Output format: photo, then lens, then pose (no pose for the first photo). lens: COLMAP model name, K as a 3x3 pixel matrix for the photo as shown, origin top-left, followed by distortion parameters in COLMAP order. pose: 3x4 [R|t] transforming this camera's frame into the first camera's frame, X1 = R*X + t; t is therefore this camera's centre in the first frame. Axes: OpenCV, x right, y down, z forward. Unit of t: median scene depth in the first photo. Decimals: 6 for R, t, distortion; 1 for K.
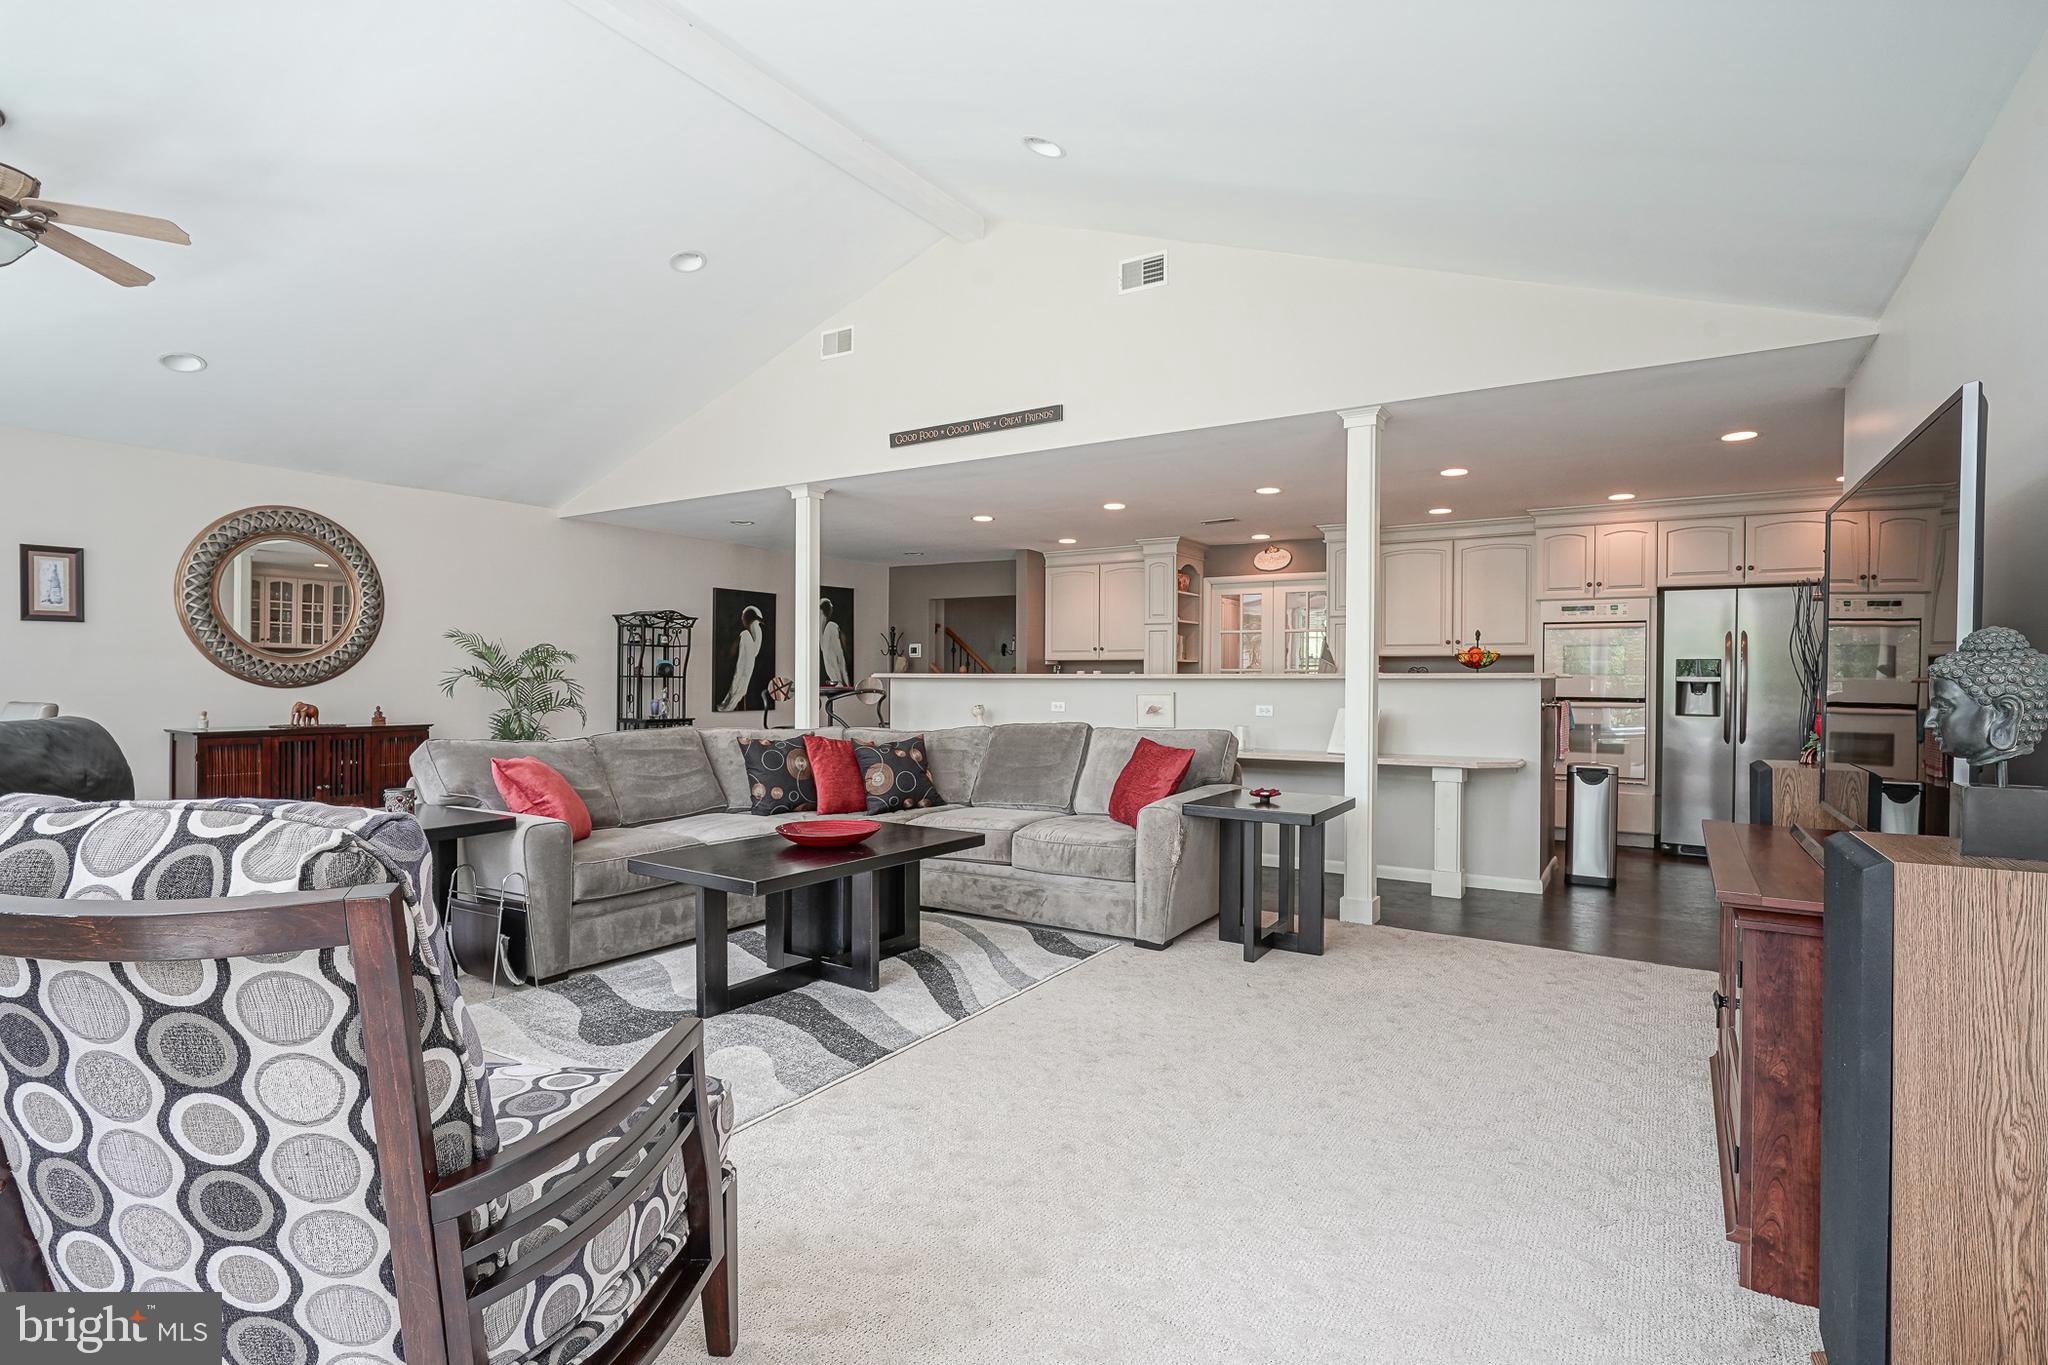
lens RADIAL K [[1030.1, 0, 1027.3], [0, 1030.1, 687.2], [0, 0, 1]] dist [-0.001644, 0.002427]
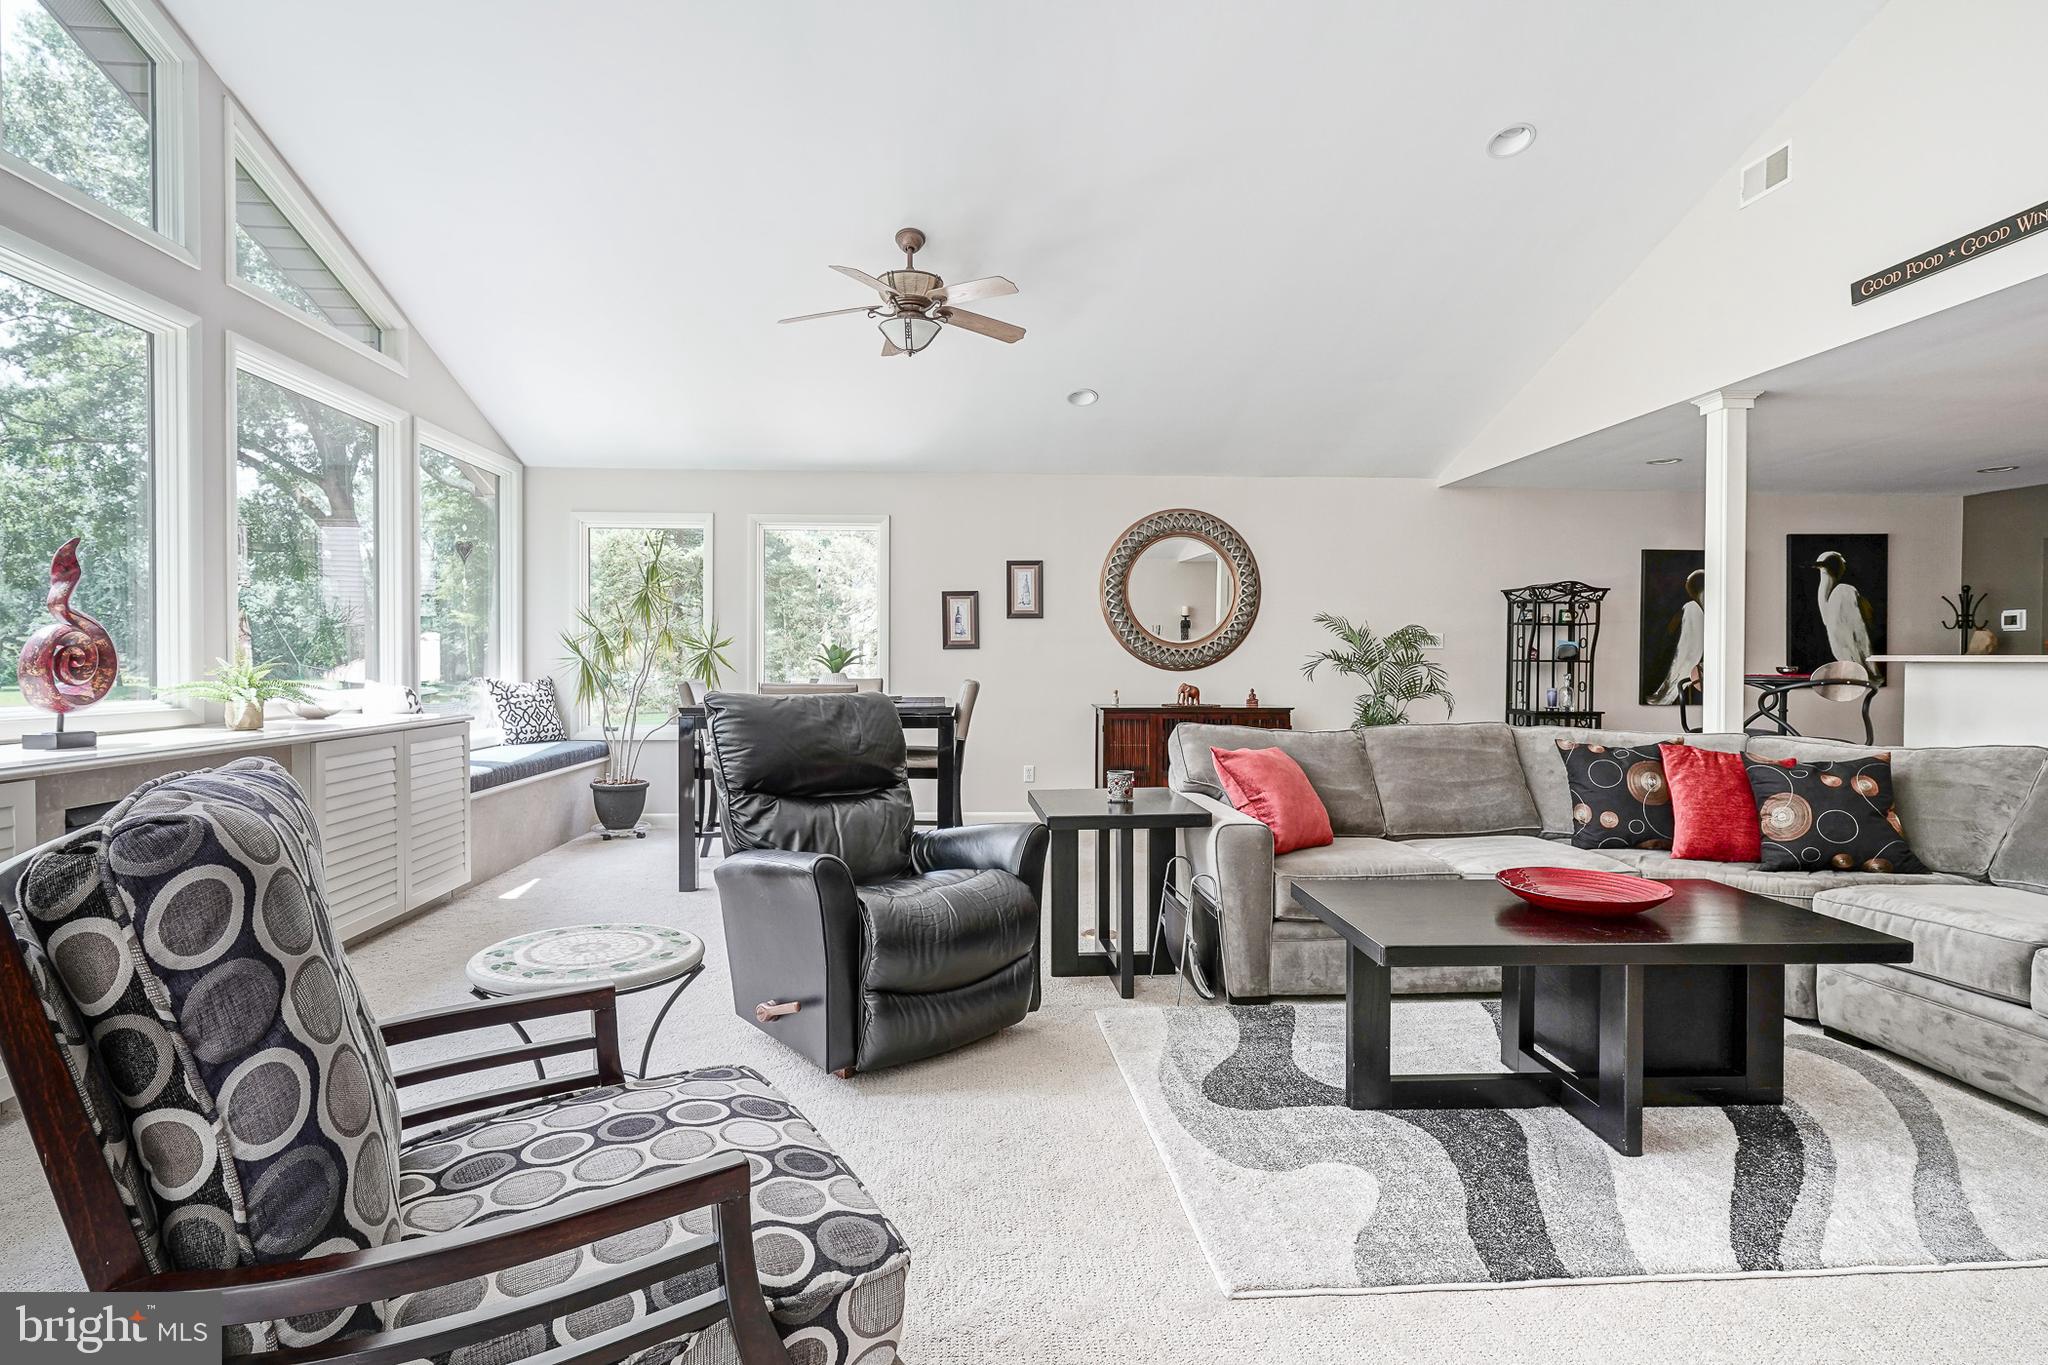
lens RADIAL K [[1030.1, 0, 1017.3], [0, 1030.1, 670.5], [0, 0, 1]] dist [-0.001644, 0.002427]
pose [[0.583029, 0.006423, -0.812426, 0.100359], [-0.008342, 0.999963, 0.001919, -0.000335], [0.812408, 0.005658, 0.583062, 0.227177]]
